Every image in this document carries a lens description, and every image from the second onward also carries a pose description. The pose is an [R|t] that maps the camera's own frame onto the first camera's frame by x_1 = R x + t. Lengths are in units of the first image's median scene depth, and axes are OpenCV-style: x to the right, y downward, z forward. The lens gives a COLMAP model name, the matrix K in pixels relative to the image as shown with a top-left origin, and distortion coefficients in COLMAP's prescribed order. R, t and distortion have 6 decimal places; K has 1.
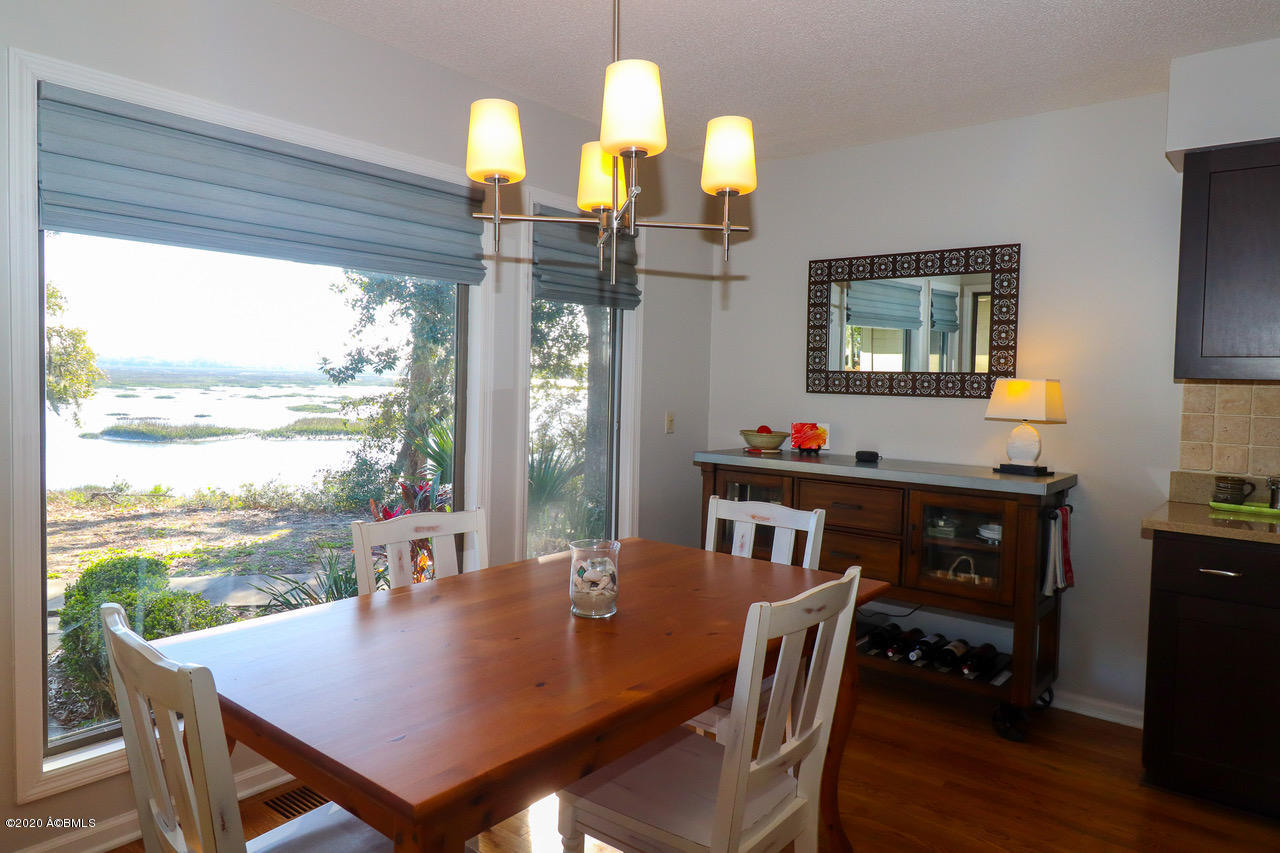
lens RADIAL K [[806.2, 0, 632.2], [0, 806.2, 416.7], [0, 0, 1]] dist [0.012337, -0.014266]
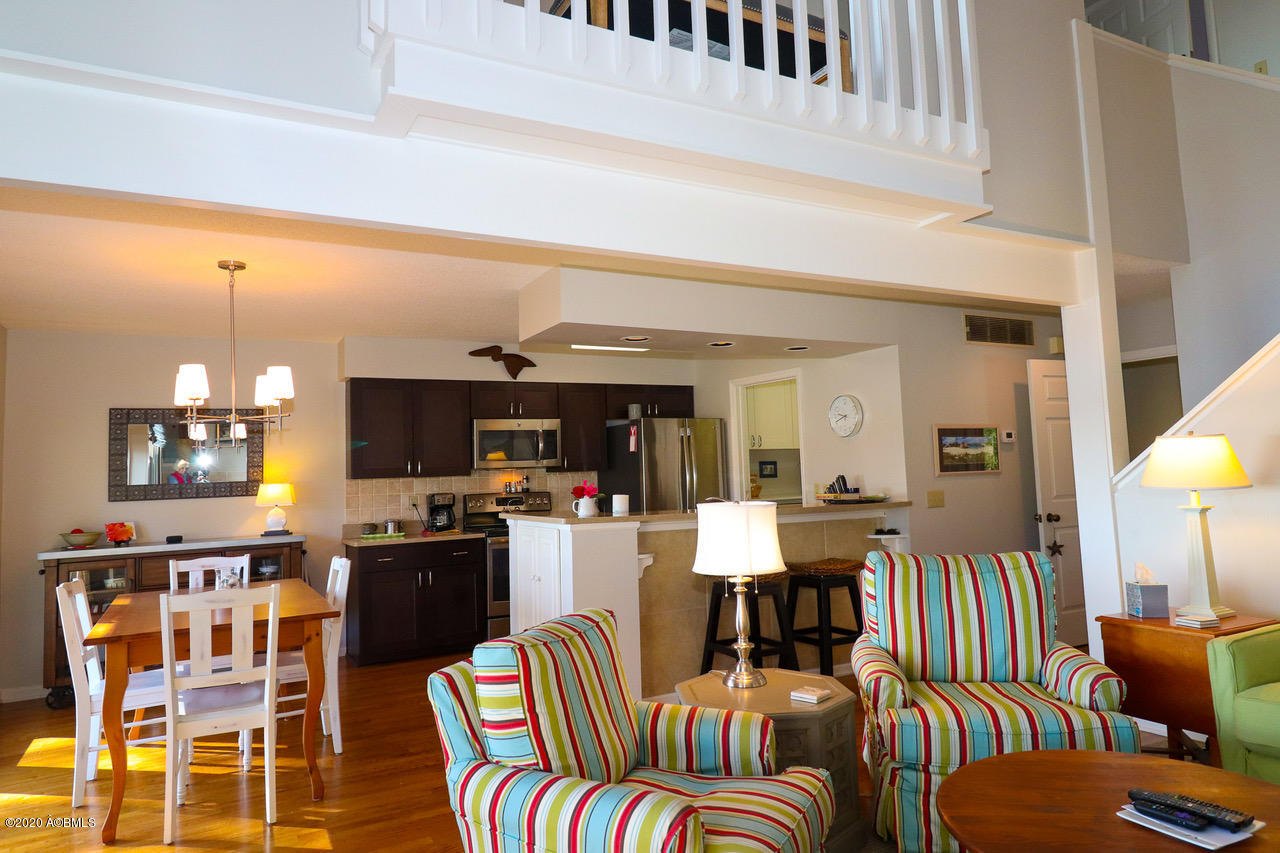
lens RADIAL K [[806.2, 0, 644.2], [0, 806.2, 405.0], [0, 0, 1]] dist [0.012337, -0.014266]
pose [[0.368971, 0.044354, 0.928382, -0.994652], [0.092666, 0.992128, -0.084228, 0.009960], [-0.924810, 0.117107, 0.361957, -0.506611]]
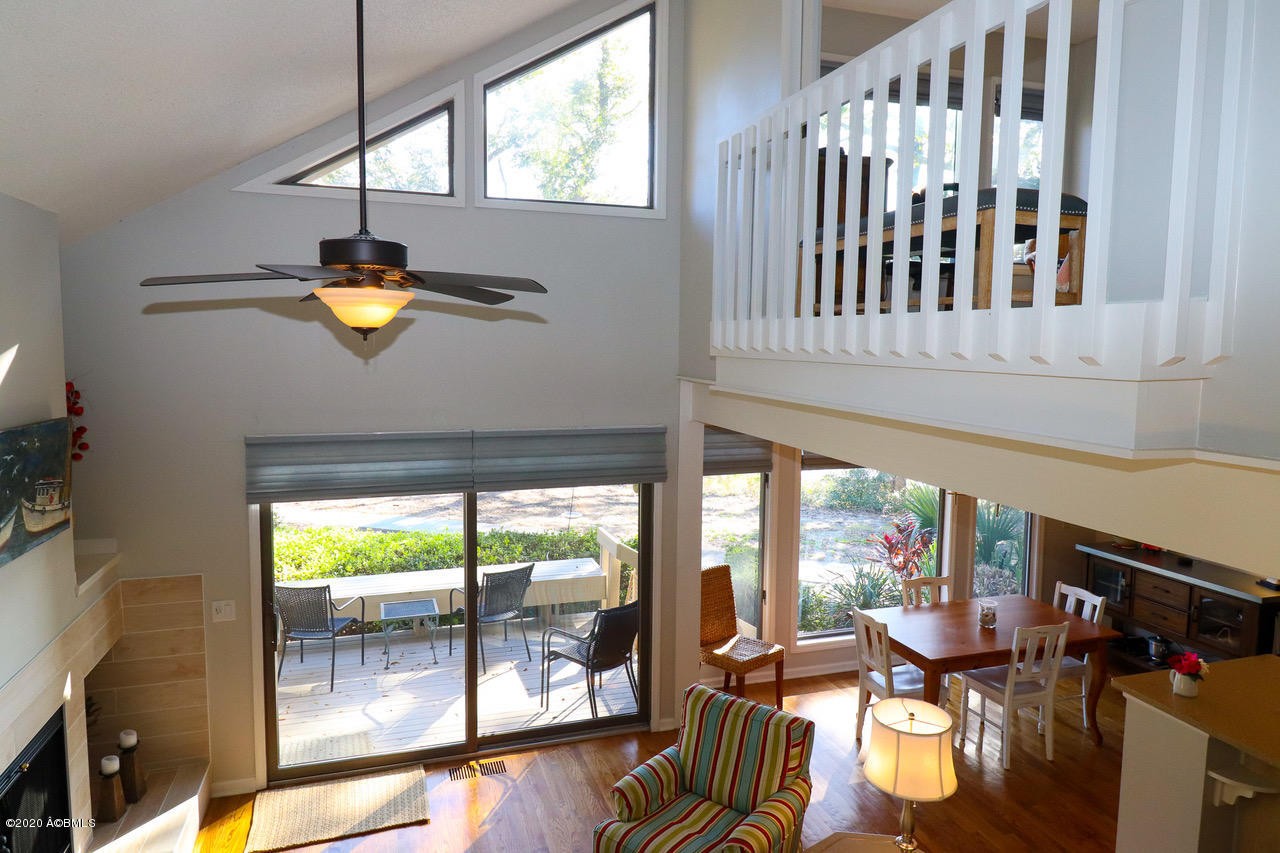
lens RADIAL K [[806.2, 0, 641.7], [0, 806.2, 410.1], [0, 0, 1]] dist [0.012337, -0.014266]
pose [[0.844008, 0.032214, -0.535363, 0.271324], [-0.018098, 0.999337, 0.031600, -0.373979], [0.536026, -0.016982, 0.844031, -1.314815]]
